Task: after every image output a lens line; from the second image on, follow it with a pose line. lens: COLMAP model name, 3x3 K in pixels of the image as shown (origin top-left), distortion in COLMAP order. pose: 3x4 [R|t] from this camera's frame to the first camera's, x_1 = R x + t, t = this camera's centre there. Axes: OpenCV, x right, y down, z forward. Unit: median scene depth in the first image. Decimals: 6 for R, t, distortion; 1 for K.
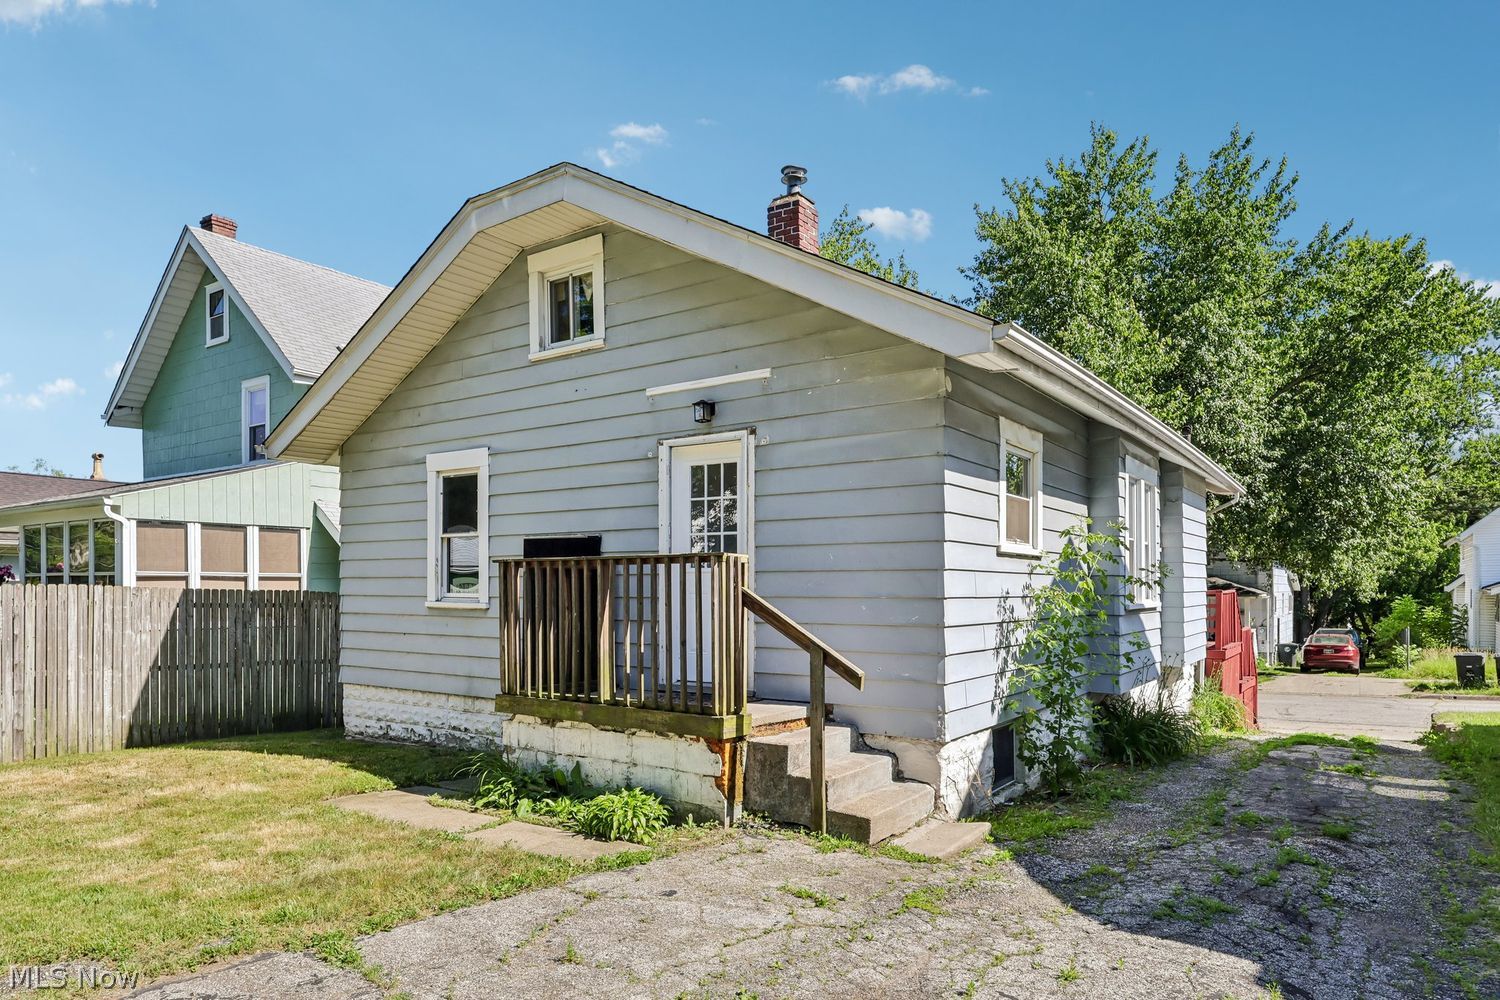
lens RADIAL K [[929.4, 0, 778.9], [0, 929.4, 595.0], [0, 0, 1]] dist [-0.001416, -0.000122]
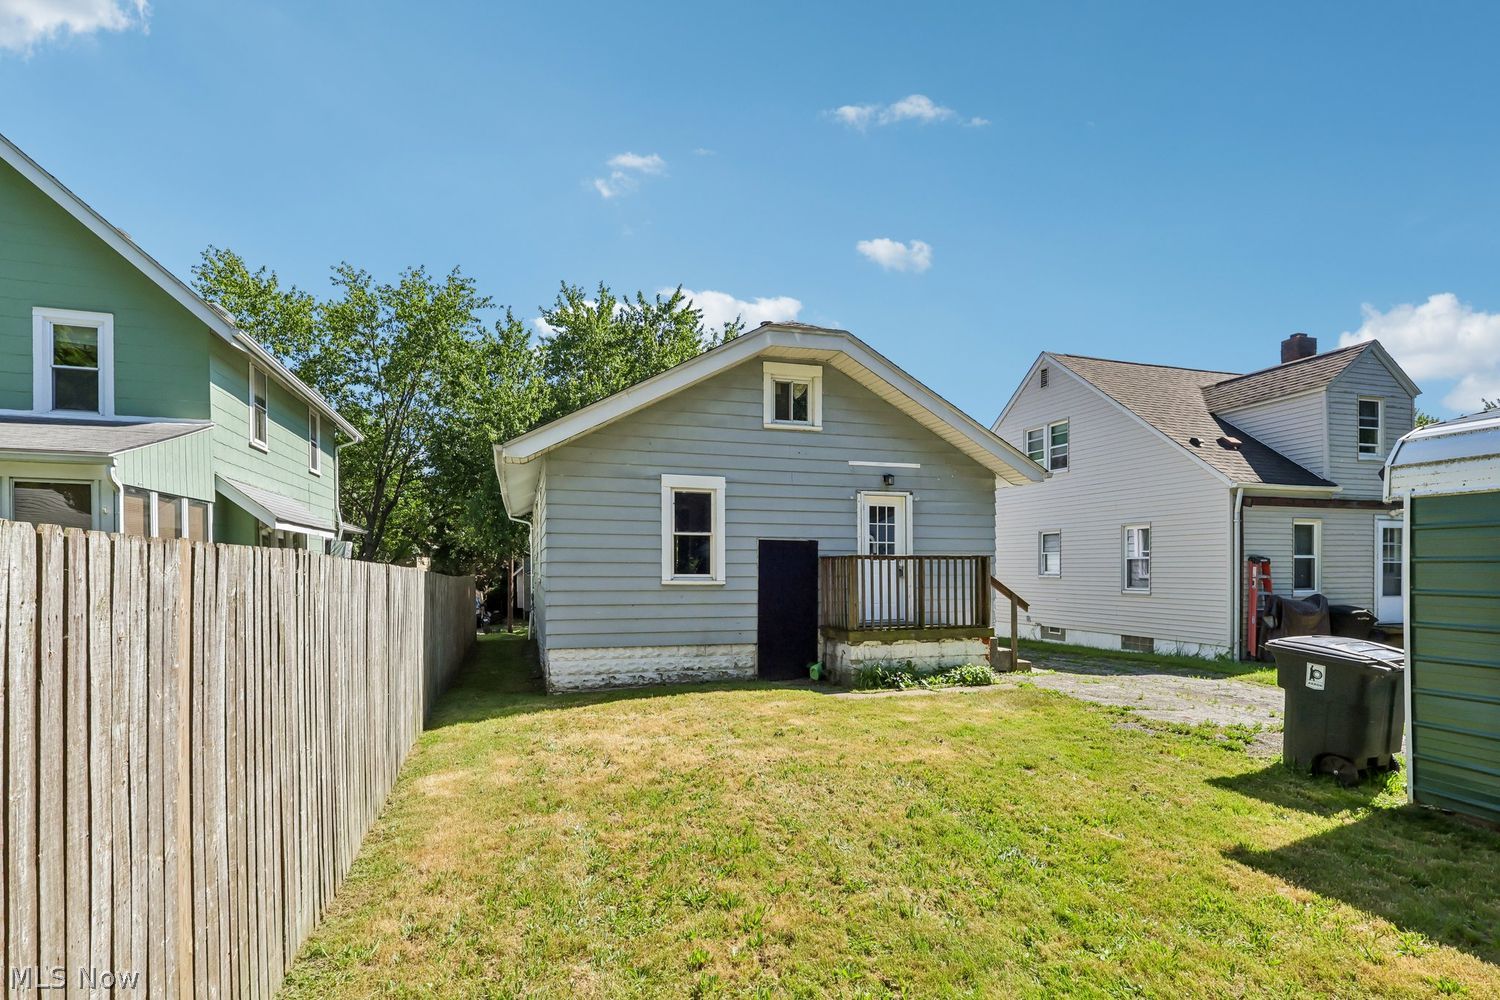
lens RADIAL K [[713.7, 0, 758.6], [0, 713.7, 576.6], [0, 0, 1]] dist [0.001070, 0.000668]
pose [[0.615688, -0.006811, 0.787960, -1.330273], [0.005196, 0.999976, 0.004583, -0.003421], [-0.787973, 0.001273, 0.615709, 0.276172]]
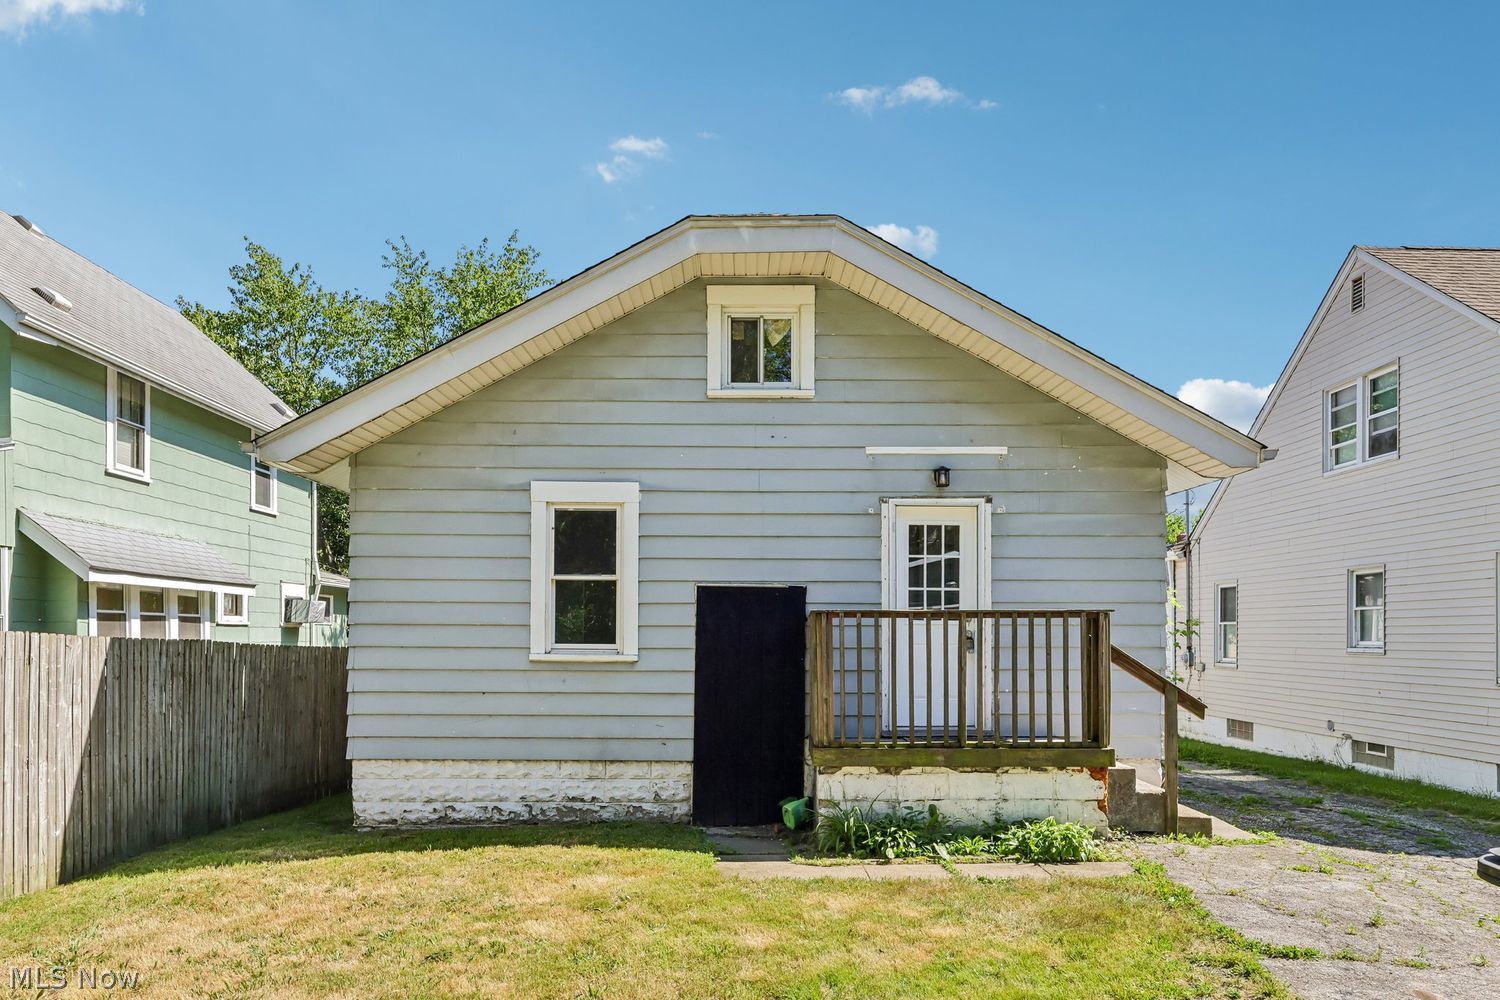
lens RADIAL K [[948.3, 0, 774.7], [0, 948.3, 636.5], [0, 0, 1]] dist [-0.001048, 0.001525]
pose [[0.817717, 0.003743, 0.575609, -0.820947], [0.001508, 0.999962, -0.008643, -0.001126], [-0.575619, 0.007935, 0.817680, 0.191357]]
